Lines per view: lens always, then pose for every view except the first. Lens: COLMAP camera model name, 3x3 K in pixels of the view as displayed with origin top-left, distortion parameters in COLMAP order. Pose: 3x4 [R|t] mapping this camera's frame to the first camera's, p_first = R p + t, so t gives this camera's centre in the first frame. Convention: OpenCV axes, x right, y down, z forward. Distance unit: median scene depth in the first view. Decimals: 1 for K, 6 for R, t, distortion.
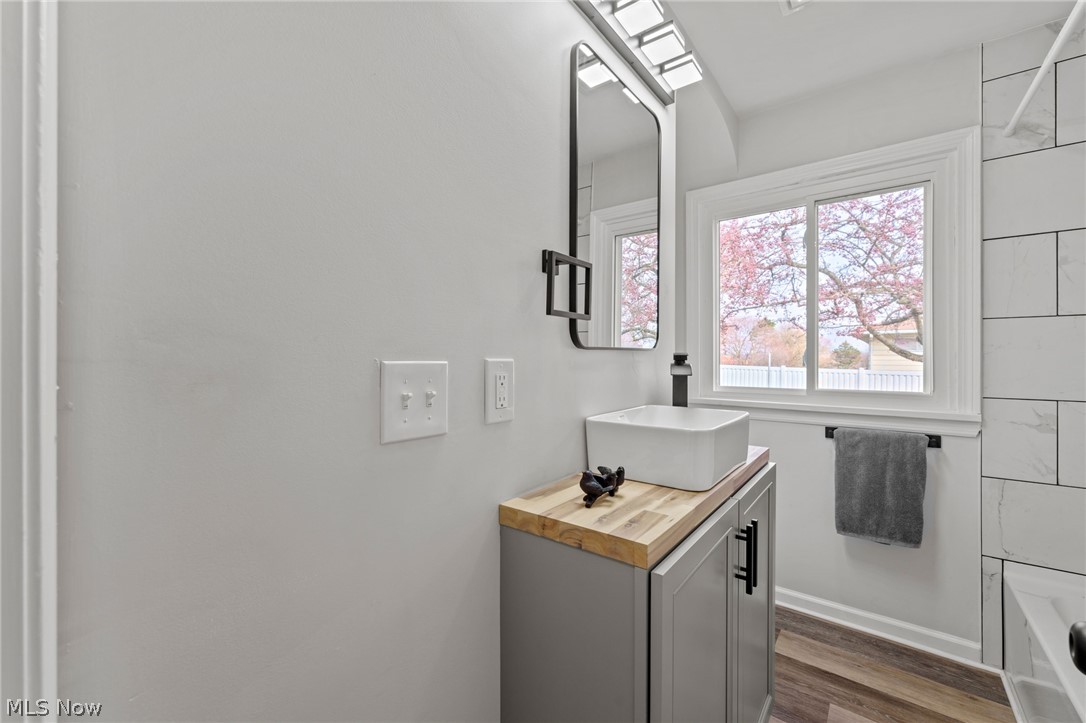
lens RADIAL K [[452.8, 0, 534.4], [0, 452.8, 357.4], [0, 0, 1]] dist [-0.001748, 0.000626]
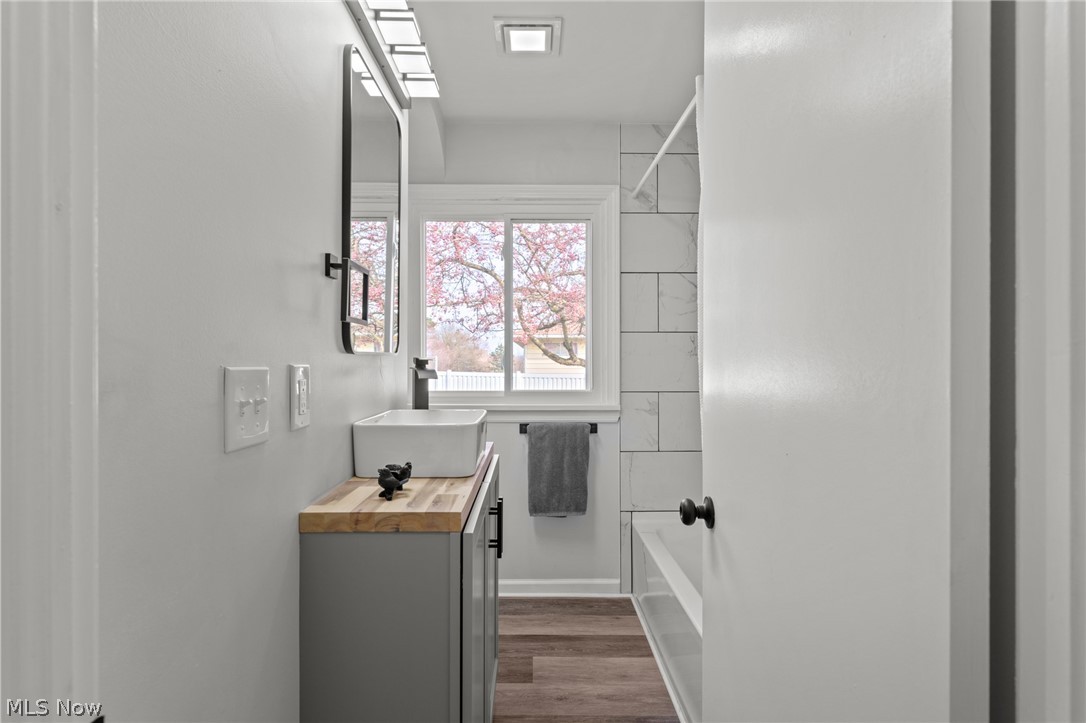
lens RADIAL K [[547.8, 0, 547.0], [0, 547.8, 360.6], [0, 0, 1]] dist [0.004857, -0.000704]
pose [[0.781273, -0.000233, 0.624190, -0.186316], [0.000826, 0.999999, -0.000661, -0.001585], [-0.624189, 0.001032, 0.781272, -0.122206]]
